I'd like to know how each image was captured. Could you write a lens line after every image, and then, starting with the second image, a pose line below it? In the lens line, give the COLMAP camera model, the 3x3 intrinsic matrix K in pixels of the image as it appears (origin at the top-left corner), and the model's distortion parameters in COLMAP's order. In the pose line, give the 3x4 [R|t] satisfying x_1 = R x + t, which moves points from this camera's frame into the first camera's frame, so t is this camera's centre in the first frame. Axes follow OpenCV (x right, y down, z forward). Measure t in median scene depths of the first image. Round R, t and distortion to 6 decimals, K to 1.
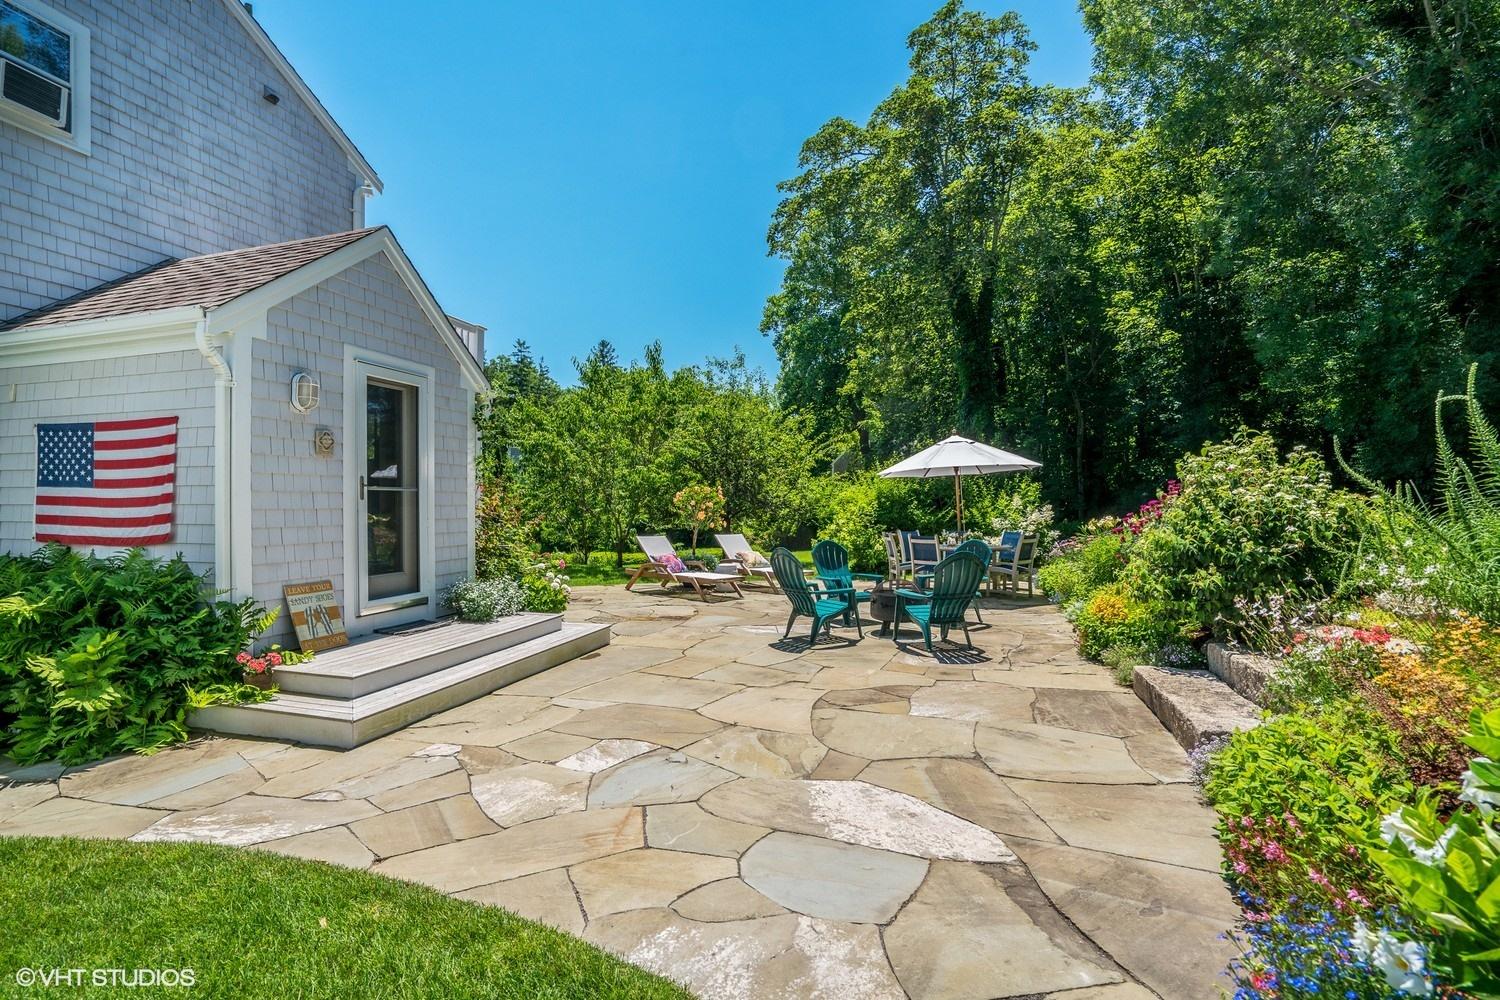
lens RADIAL K [[691.6, 0, 749.1], [0, 691.6, 503.9], [0, 0, 1]] dist [-0.002689, -0.000525]
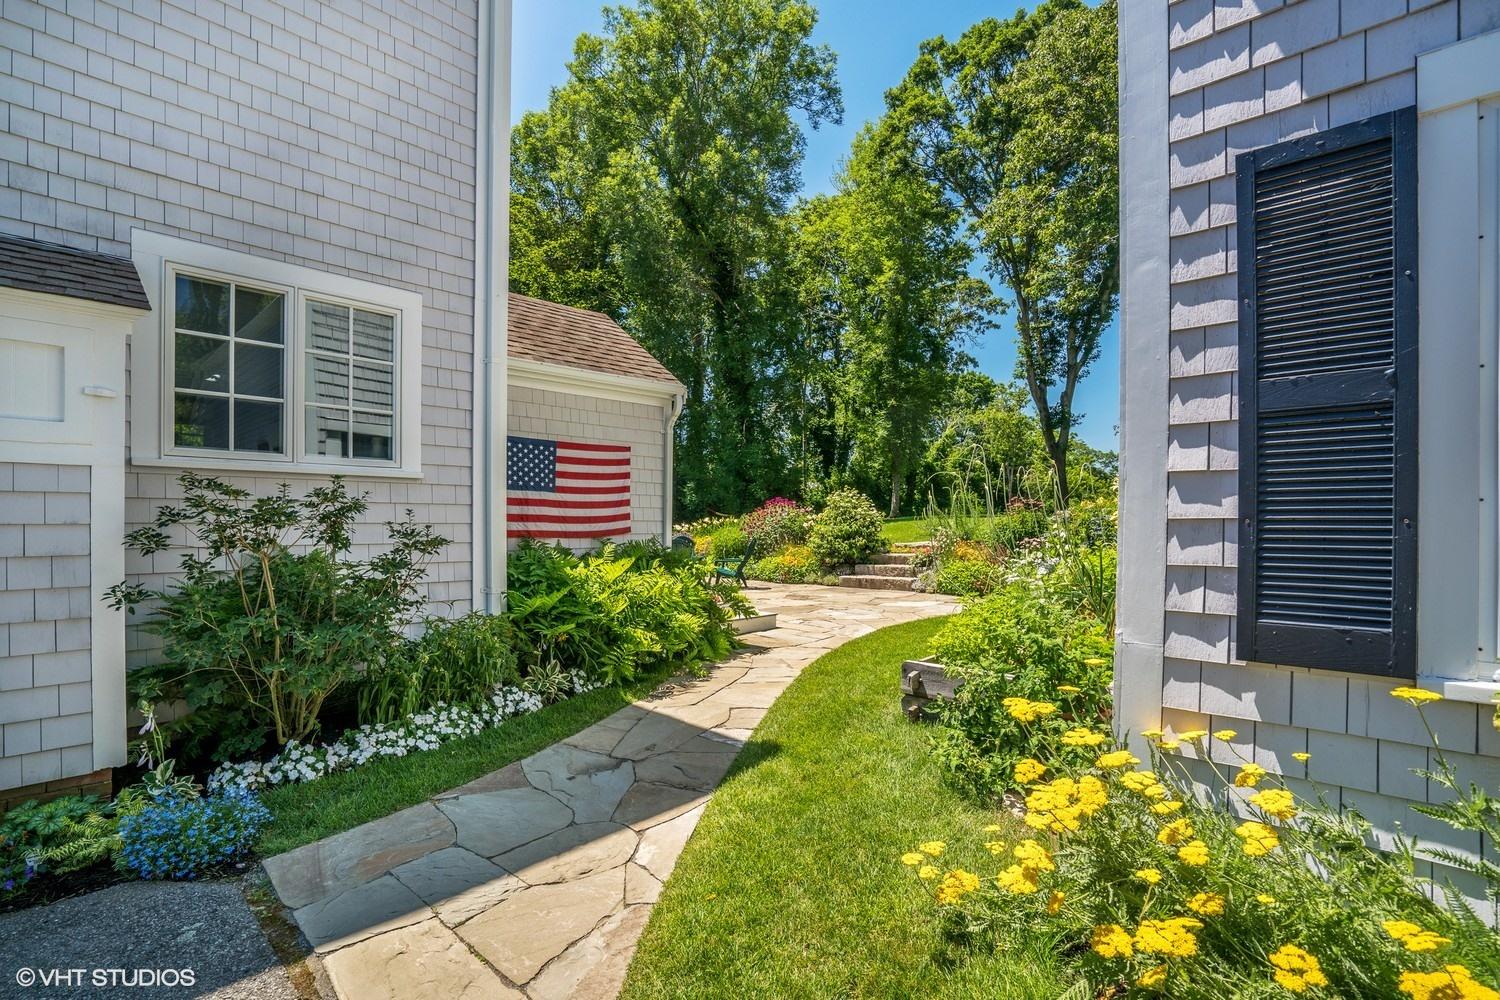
lens RADIAL K [[691.6, 0, 750.0], [0, 691.6, 509.3], [0, 0, 1]] dist [-0.002689, -0.000525]
pose [[0.441018, 0.010694, 0.897434, -1.905420], [-0.006220, 0.999941, -0.008859, 0.015923], [-0.897477, -0.001675, 0.441059, 0.119531]]
